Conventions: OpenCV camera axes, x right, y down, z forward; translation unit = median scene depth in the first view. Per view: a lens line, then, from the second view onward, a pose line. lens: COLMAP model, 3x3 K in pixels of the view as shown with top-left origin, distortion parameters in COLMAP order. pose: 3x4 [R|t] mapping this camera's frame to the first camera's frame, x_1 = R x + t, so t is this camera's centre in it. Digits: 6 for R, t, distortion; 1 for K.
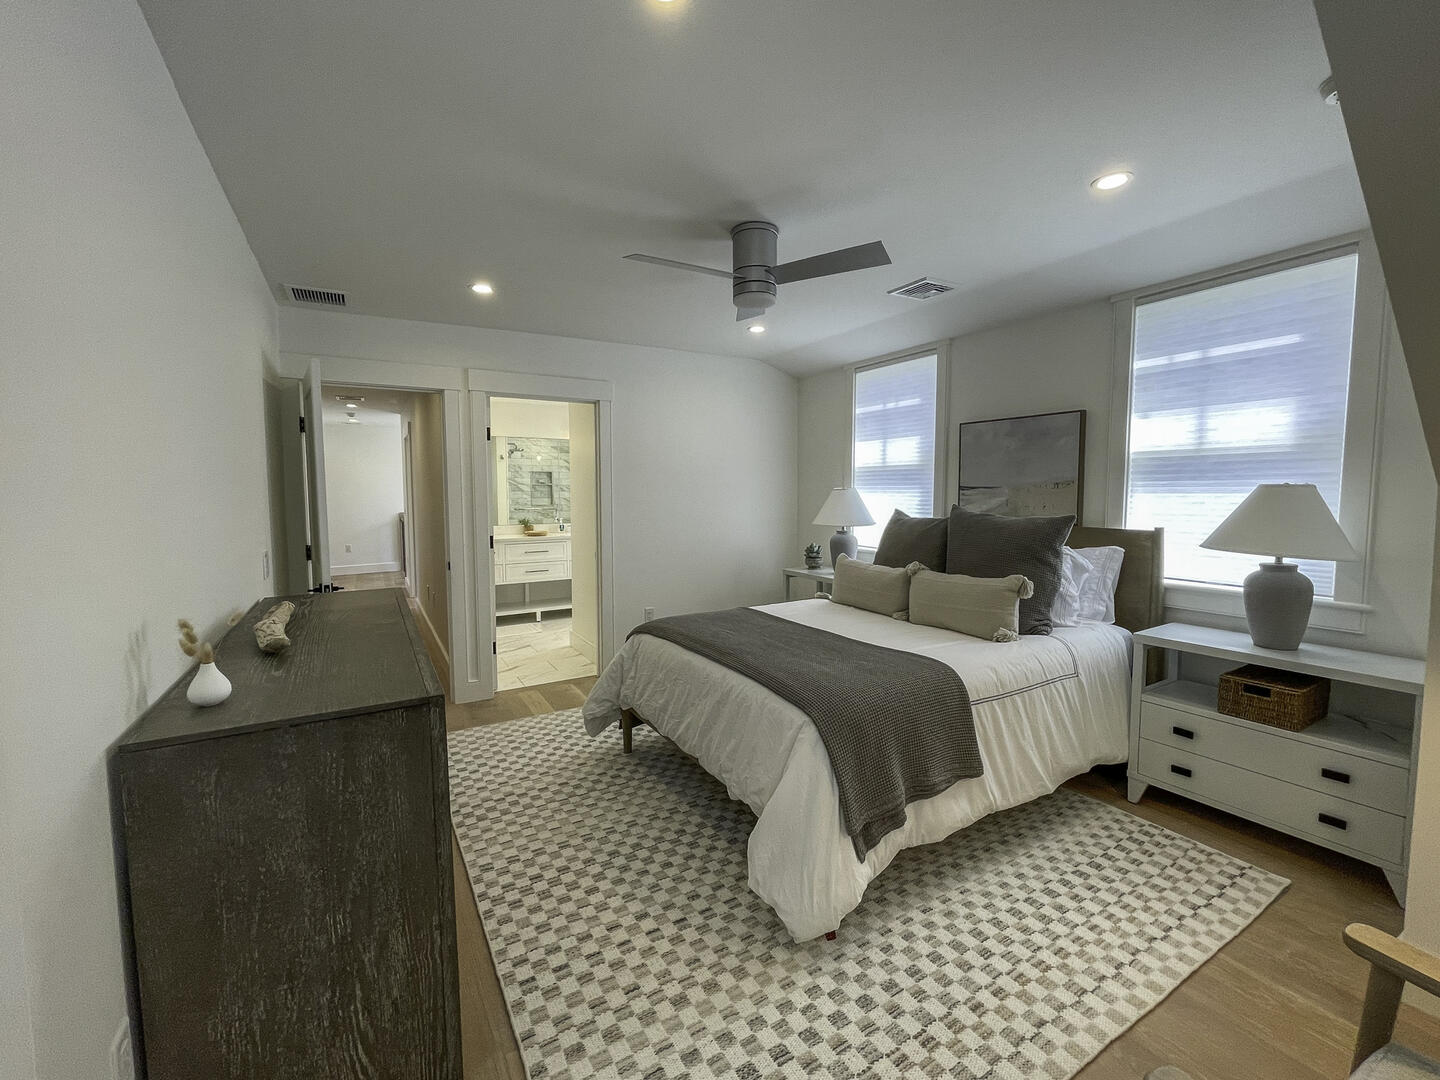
lens RADIAL K [[630.9, 0, 719.9], [0, 630.9, 546.2], [0, 0, 1]] dist [-0.040194, 0.000423]
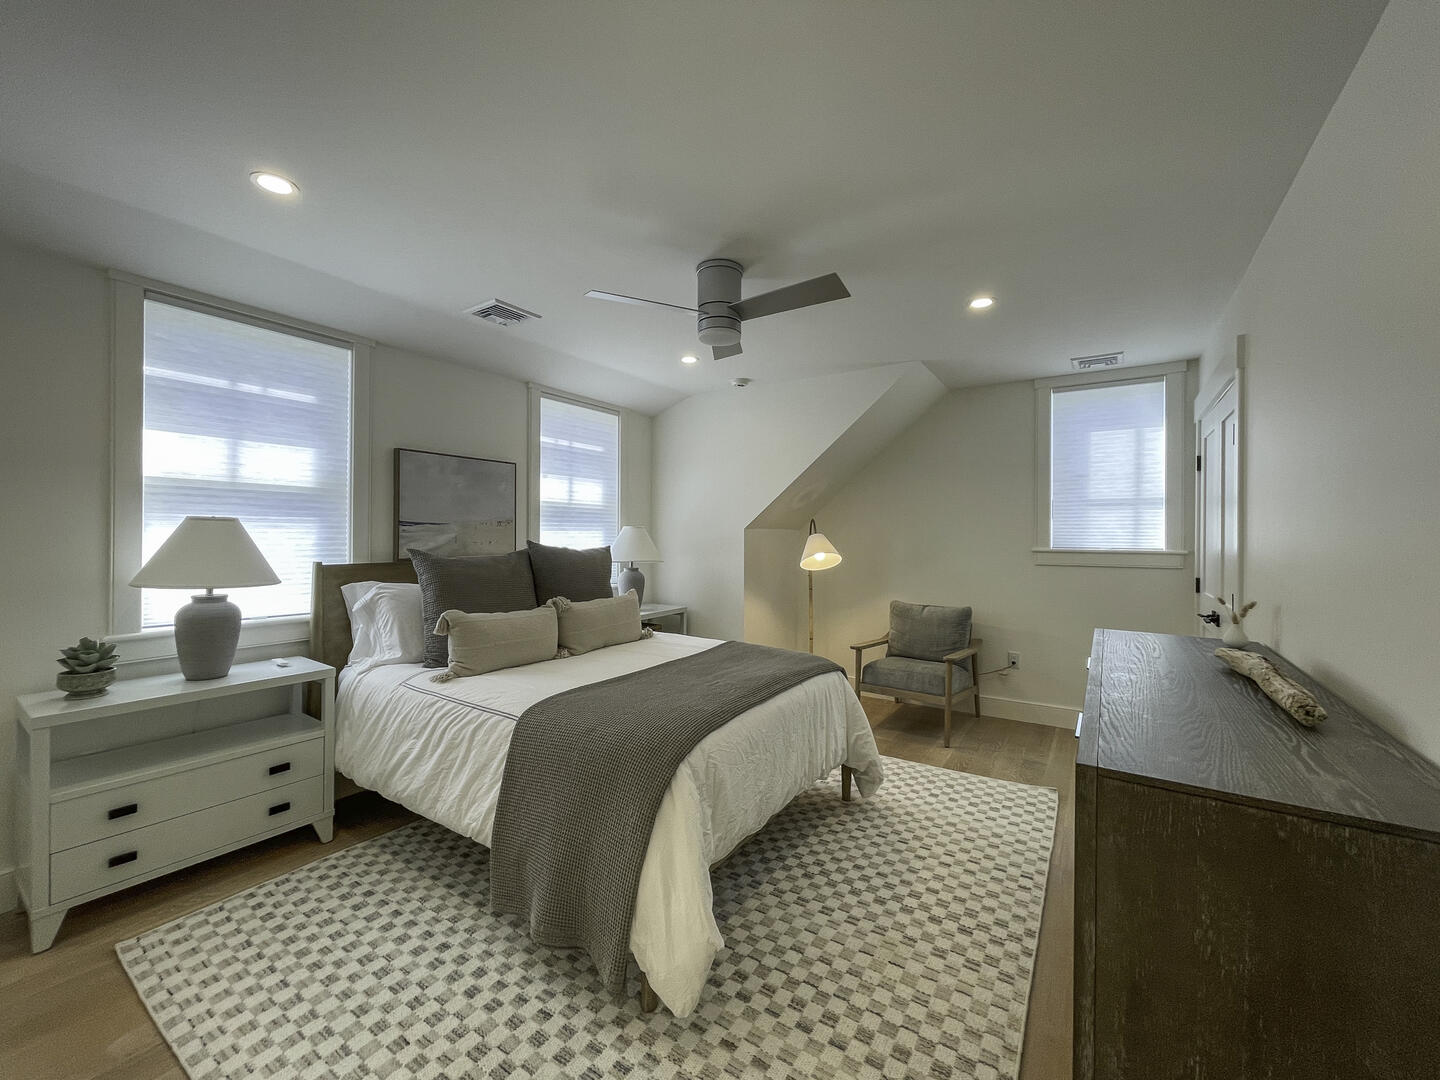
lens RADIAL K [[593.2, 0, 718.7], [0, 593.2, 533.0], [0, 0, 1]] dist [0.000939, 0.000433]
pose [[-0.461323, 0.000347, 0.887232, -0.822817], [0.065540, 0.997281, 0.033688, -0.119079], [-0.884808, 0.073690, -0.460092, 1.510967]]
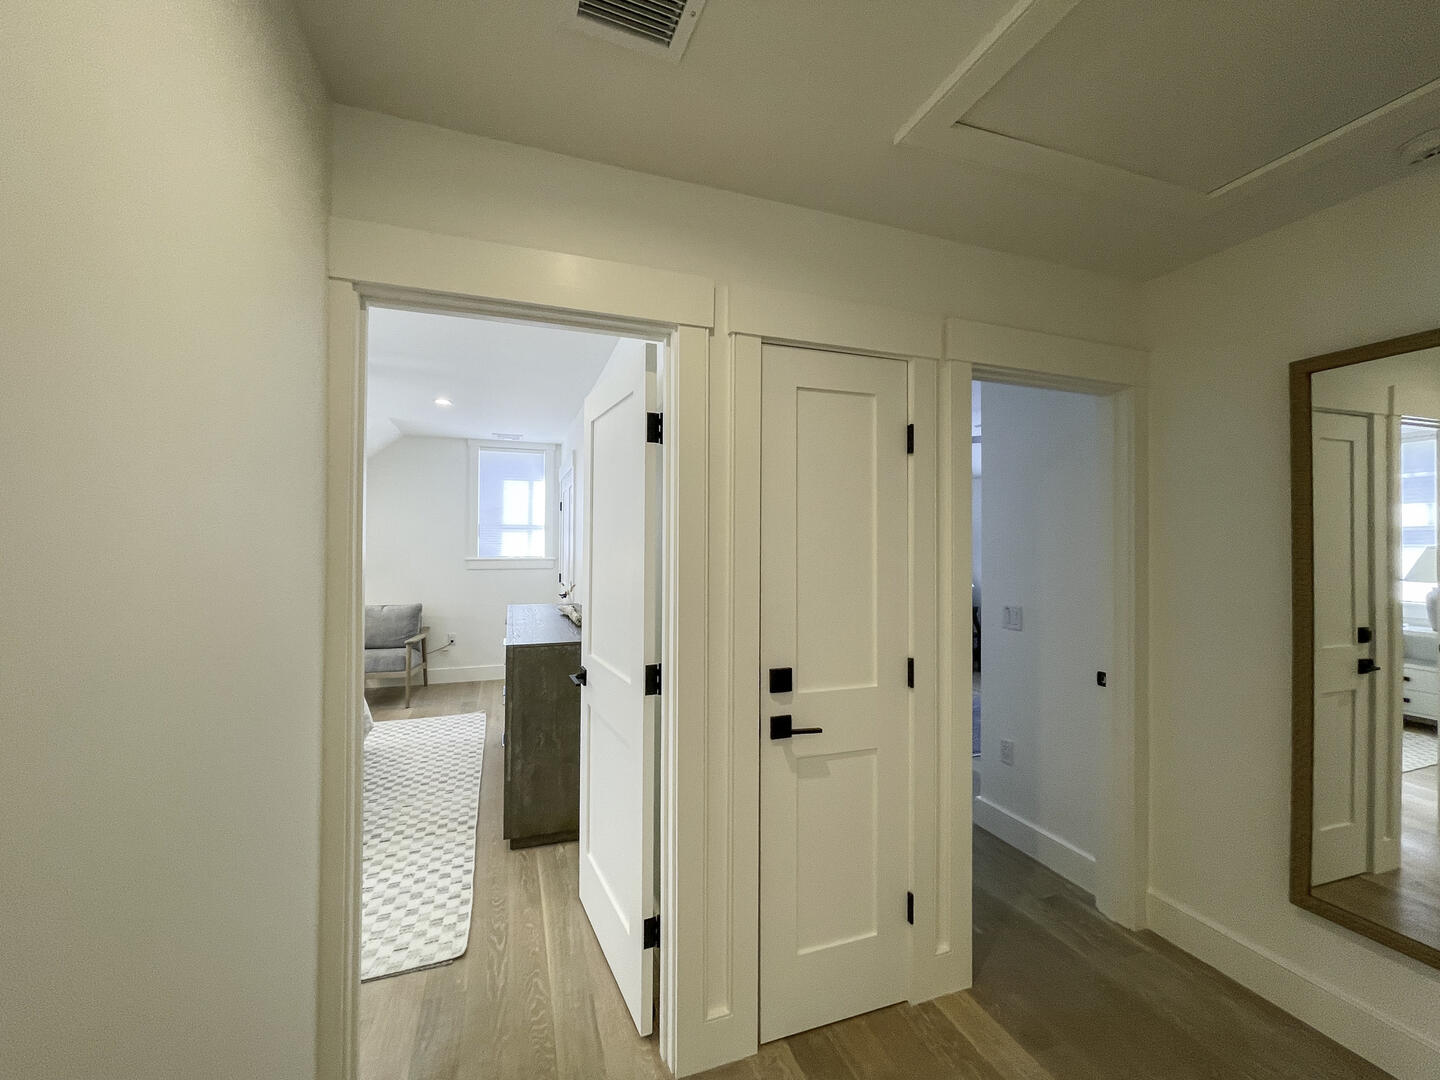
lens RADIAL K [[593.2, 0, 718.7], [0, 593.2, 533.0], [0, 0, 1]] dist [0.000939, 0.000433]
pose [[-0.985349, -0.002352, 0.170534, -1.150122], [0.009355, 0.997654, 0.067811, -0.213320], [-0.170293, 0.068413, -0.983016, 2.123038]]
